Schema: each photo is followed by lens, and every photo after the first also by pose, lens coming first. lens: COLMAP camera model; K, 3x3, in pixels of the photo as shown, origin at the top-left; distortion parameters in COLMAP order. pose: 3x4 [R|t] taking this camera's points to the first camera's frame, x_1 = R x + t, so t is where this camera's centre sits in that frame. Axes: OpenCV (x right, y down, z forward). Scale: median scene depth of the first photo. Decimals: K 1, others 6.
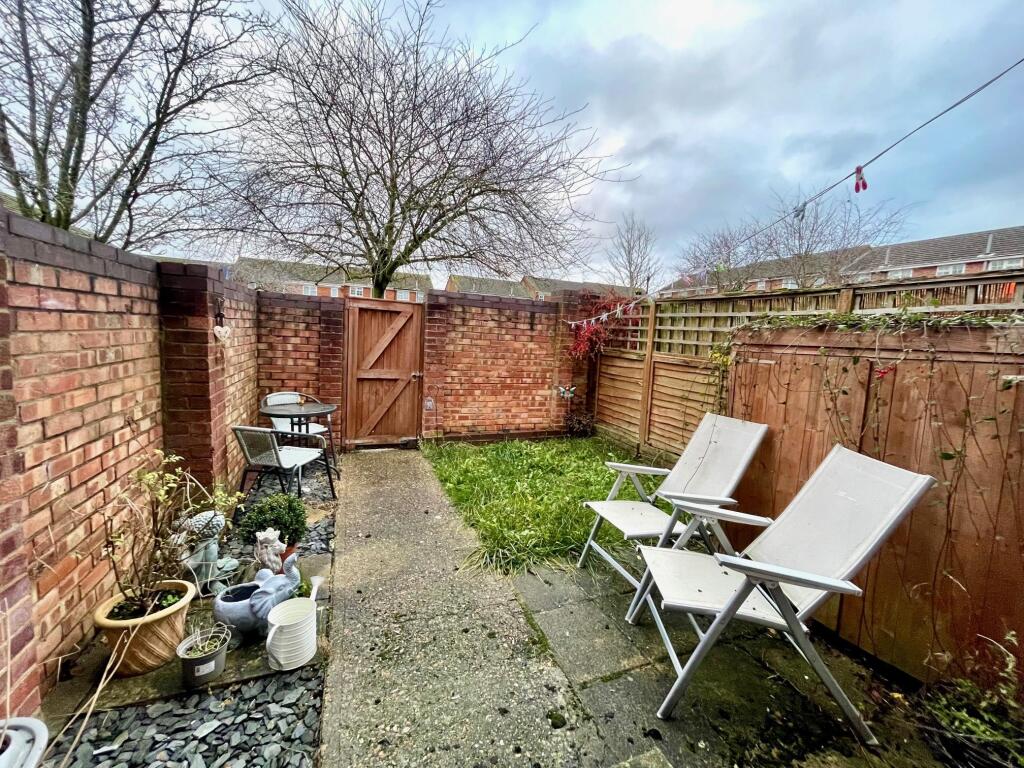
lens RADIAL K [[415.0, 0, 513.6], [0, 415.0, 378.8], [0, 0, 1]] dist [-0.000392, 0.000348]
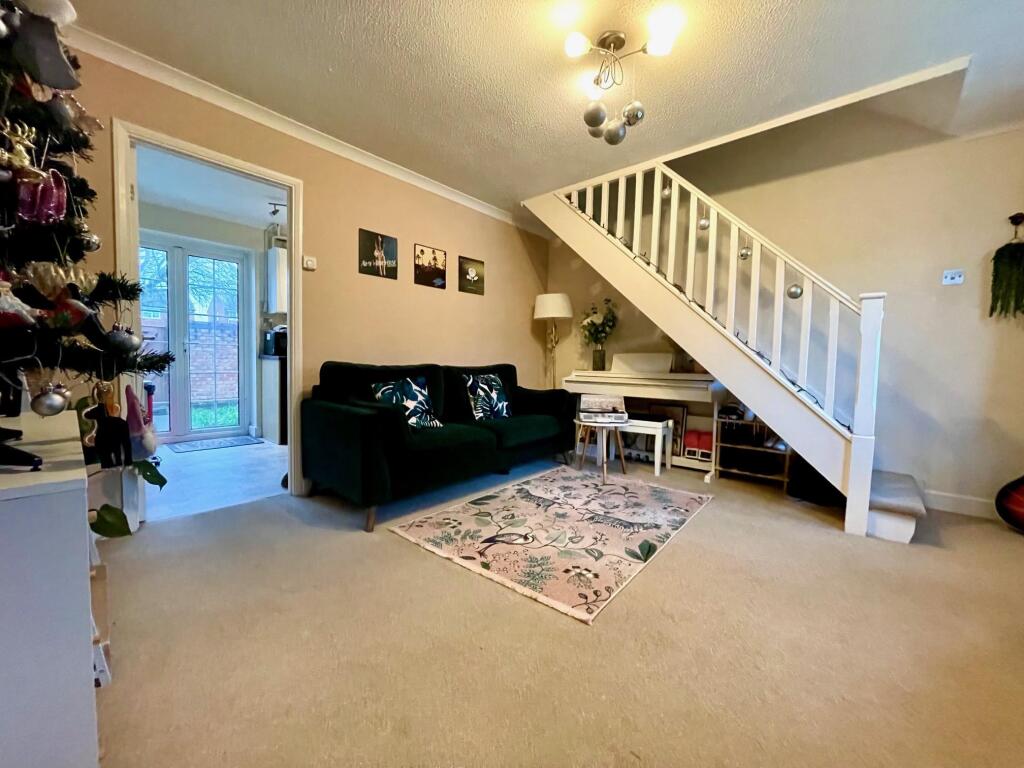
lens RADIAL K [[415.0, 0, 509.0], [0, 415.0, 383.1], [0, 0, 1]] dist [-0.000392, 0.000348]
pose [[0.890884, -0.060416, 0.450195, 0.237557], [0.076283, 0.996938, -0.017167, 0.171528], [-0.447779, 0.049636, 0.892765, -1.052381]]
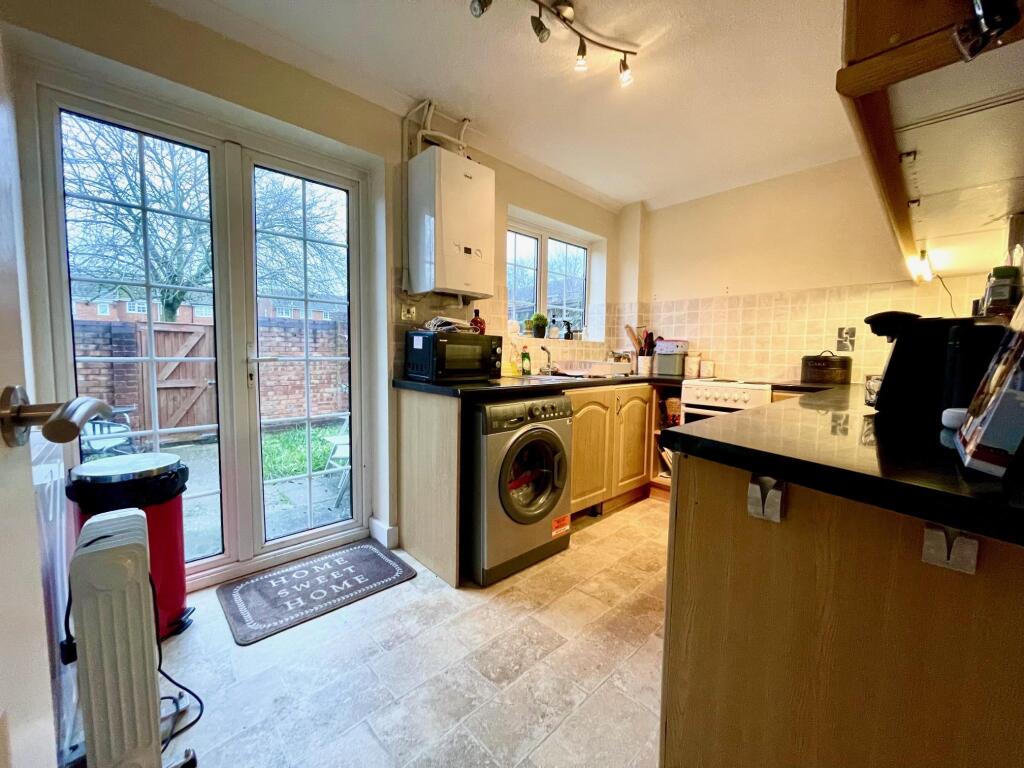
lens RADIAL K [[415.0, 0, 511.2], [0, 415.0, 382.5], [0, 0, 1]] dist [-0.000392, 0.000348]
pose [[0.921816, -0.076171, 0.380070, 0.111415], [0.084355, 0.996424, -0.004896, 0.068564], [-0.378338, 0.036574, 0.924945, -0.457641]]
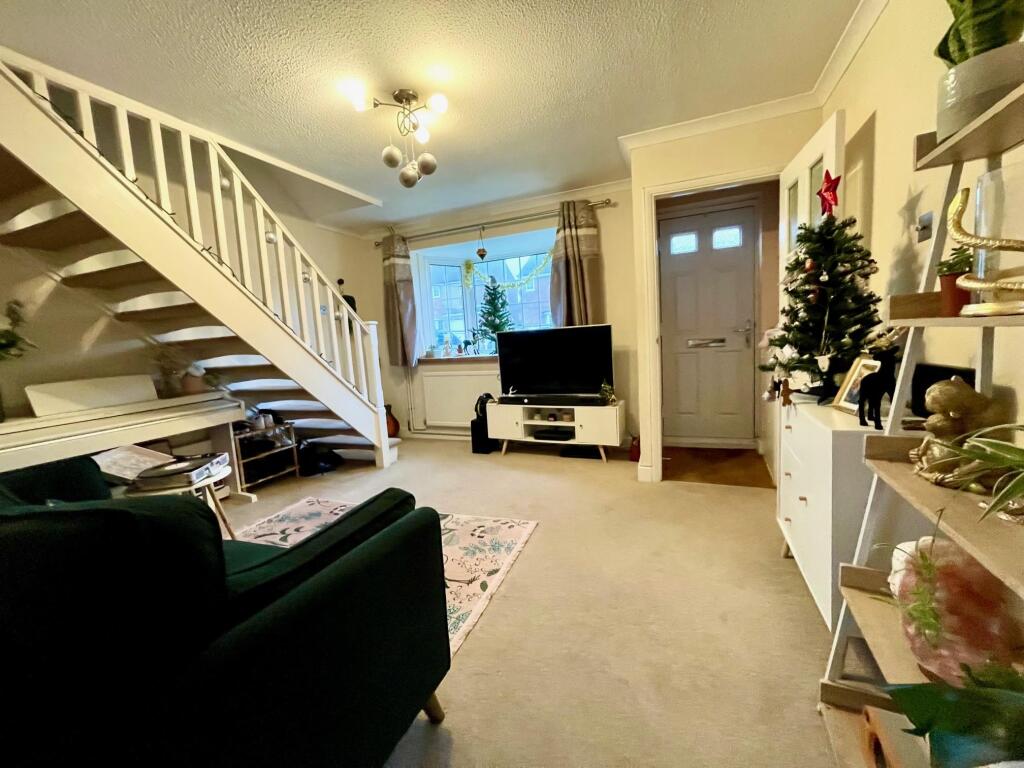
lens RADIAL K [[415.0, 0, 510.8], [0, 415.0, 380.1], [0, 0, 1]] dist [-0.000392, 0.000348]
pose [[-0.728943, -0.075589, 0.680389, -0.103738], [0.099006, 0.971796, 0.214035, -0.107407], [-0.677378, 0.223381, -0.700900, 0.511078]]
